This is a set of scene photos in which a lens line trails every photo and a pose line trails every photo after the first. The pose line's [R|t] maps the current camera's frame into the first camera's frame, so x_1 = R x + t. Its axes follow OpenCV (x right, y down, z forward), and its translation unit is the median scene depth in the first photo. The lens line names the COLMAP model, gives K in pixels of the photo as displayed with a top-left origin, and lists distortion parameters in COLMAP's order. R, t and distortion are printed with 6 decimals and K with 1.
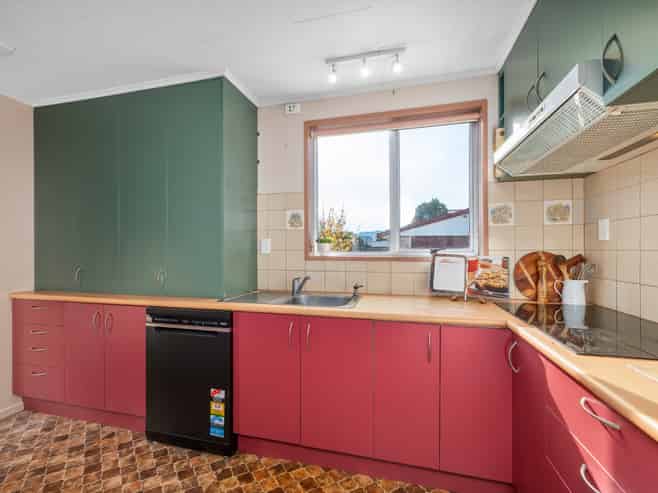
lens RADIAL K [[292.1, 0, 335.9], [0, 292.1, 248.7], [0, 0, 1]] dist [0.013574, 0.002076]
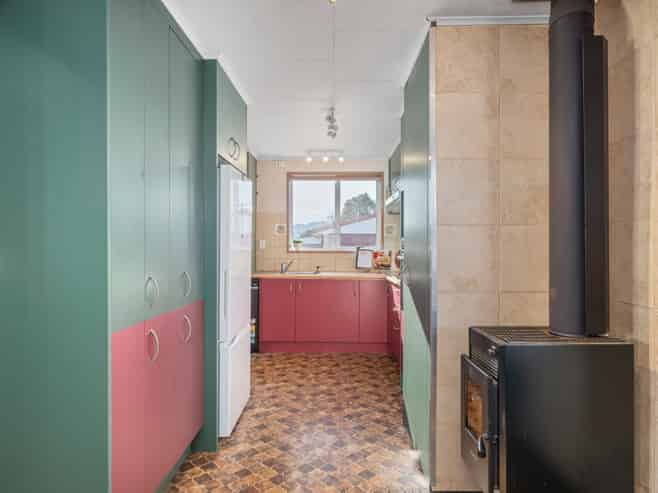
lens RADIAL K [[351.4, 0, 325.9], [0, 351.4, 247.7], [0, 0, 1]] dist [0.006986, -0.000567]
pose [[0.973758, 0.003789, 0.227553, -0.407701], [-0.005598, 0.999958, 0.007308, -0.008978], [-0.227515, -0.008390, 0.973738, -1.237436]]
